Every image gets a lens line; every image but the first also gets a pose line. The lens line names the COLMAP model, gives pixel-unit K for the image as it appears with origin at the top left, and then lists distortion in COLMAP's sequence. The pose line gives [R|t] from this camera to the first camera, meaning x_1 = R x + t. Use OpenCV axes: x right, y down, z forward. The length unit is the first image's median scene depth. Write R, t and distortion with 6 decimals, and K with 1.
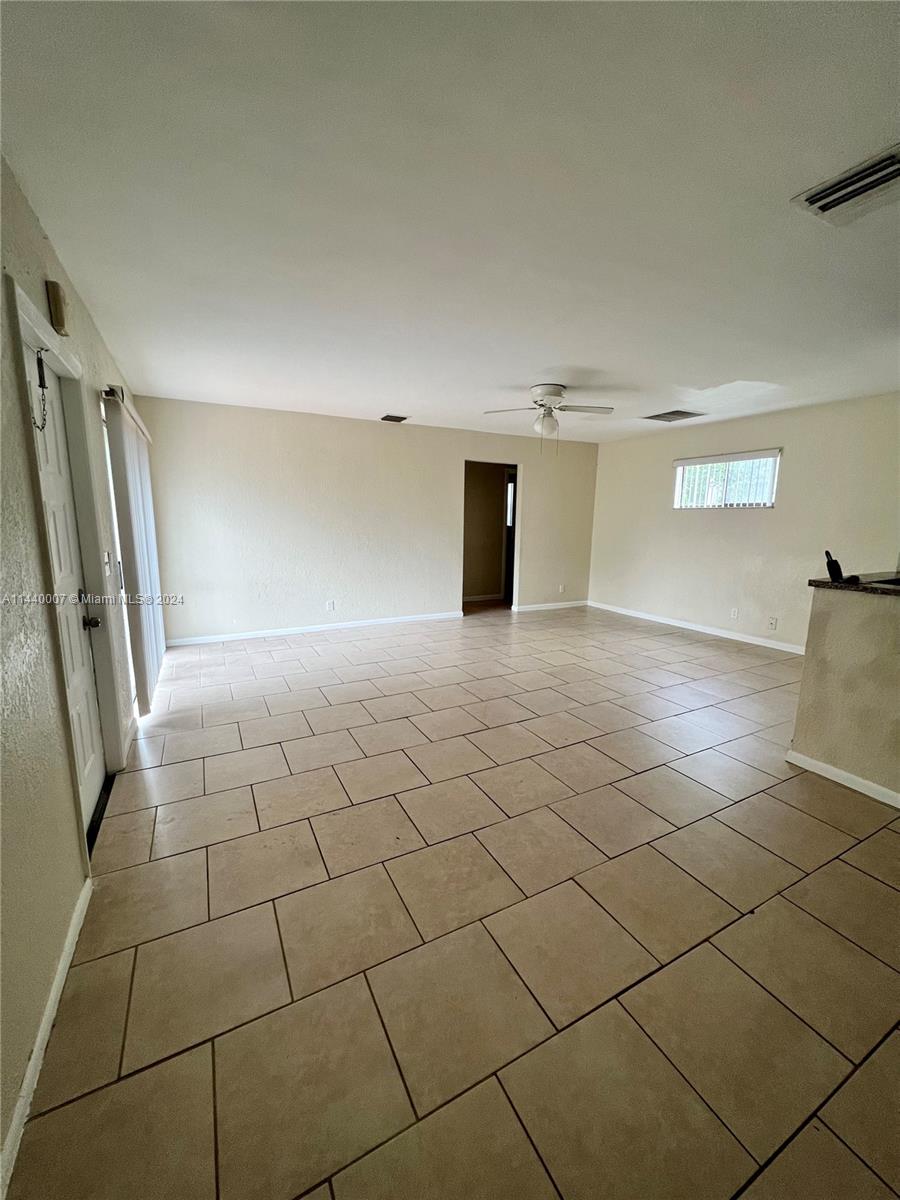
lens RADIAL K [[477.6, 0, 452.5], [0, 477.6, 598.4], [0, 0, 1]] dist [0.000444, -0.000472]
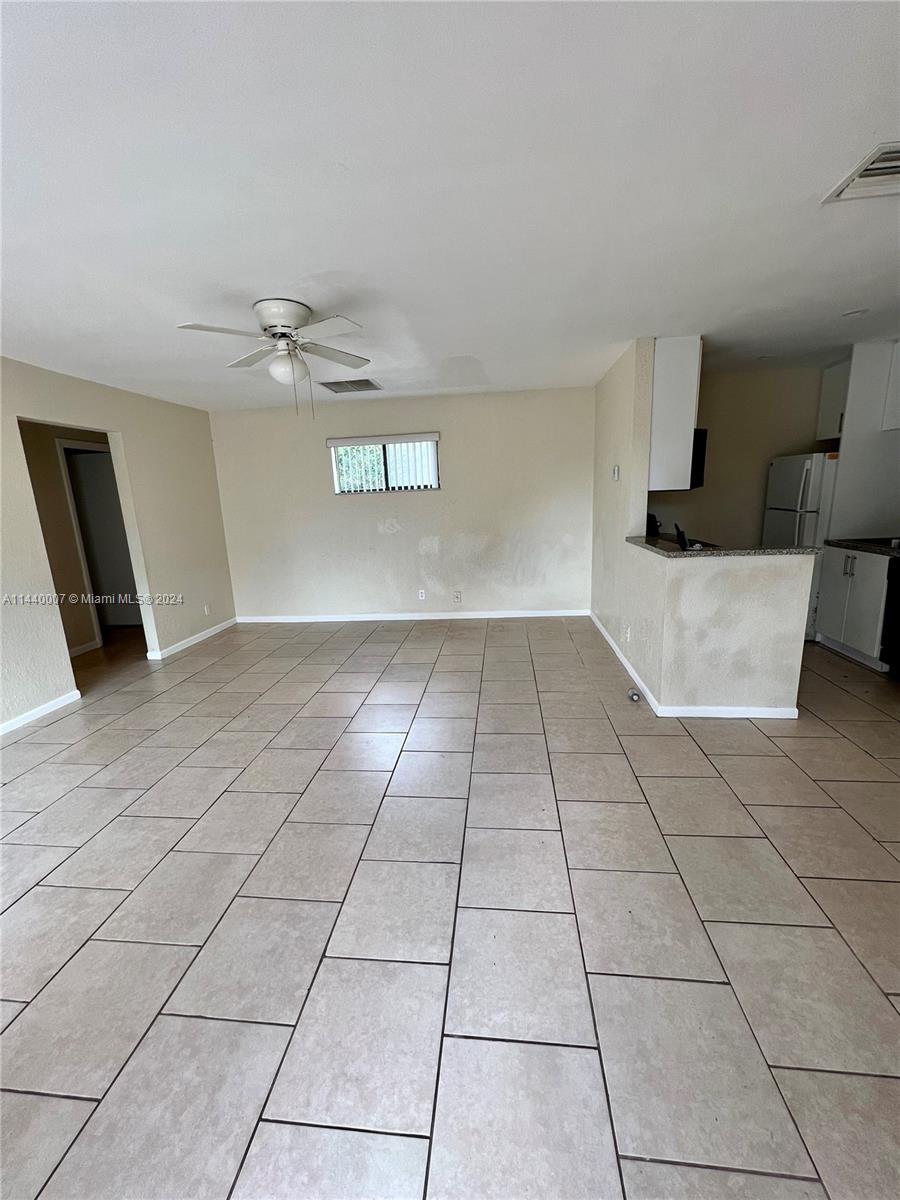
lens RADIAL K [[478.7, 0, 450.6], [0, 478.7, 599.7], [0, 0, 1]] dist [-0.001353, 0.000294]
pose [[0.557568, -0.215501, 0.801672, -0.268142], [0.190960, 0.973114, 0.128773, -0.106325], [-0.807869, 0.081287, 0.583729, 0.485230]]
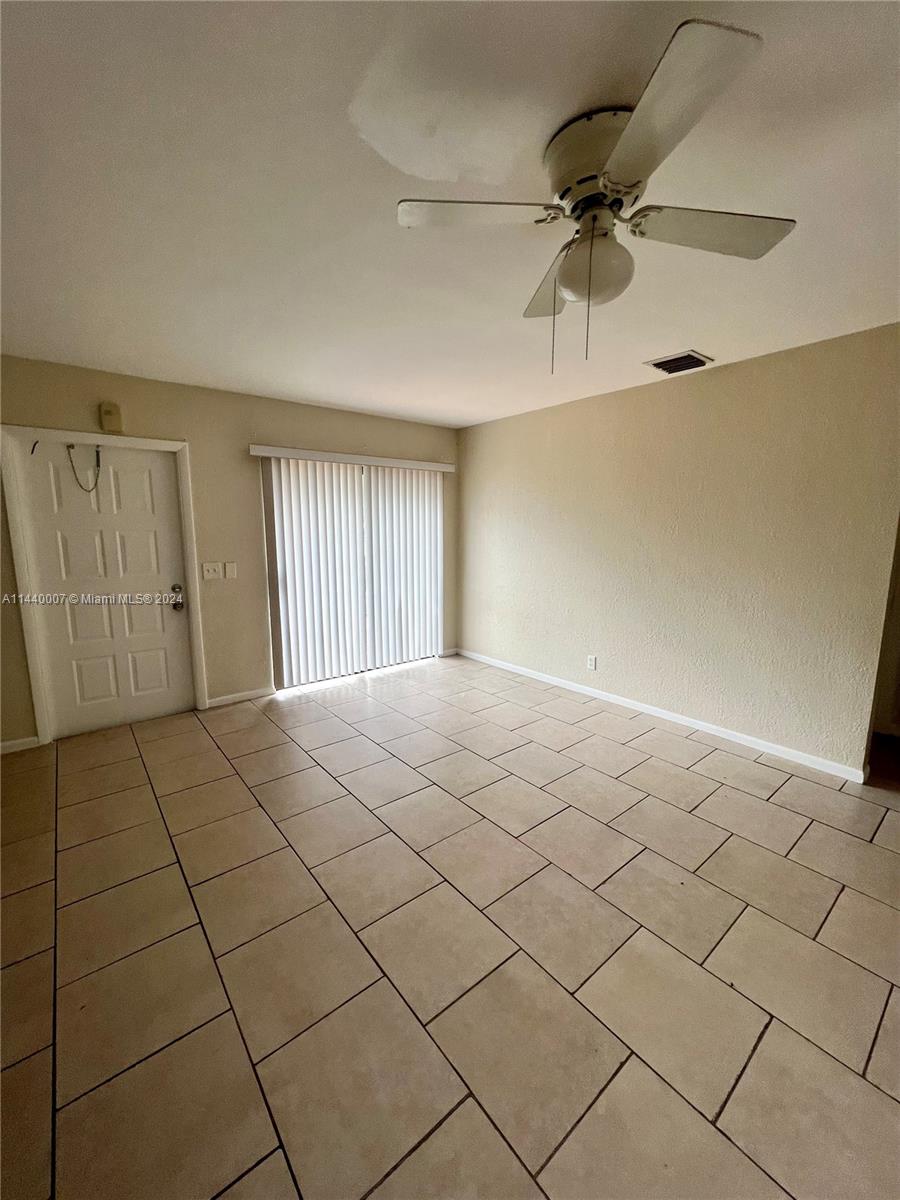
lens RADIAL K [[477.6, 0, 452.5], [0, 477.6, 598.4], [0, 0, 1]] dist [0.000444, -0.000472]
pose [[0.200430, 0.128684, -0.971220, 0.540627], [-0.164113, 0.981739, 0.096210, -0.164097], [0.965865, 0.140106, 0.217888, 0.886099]]
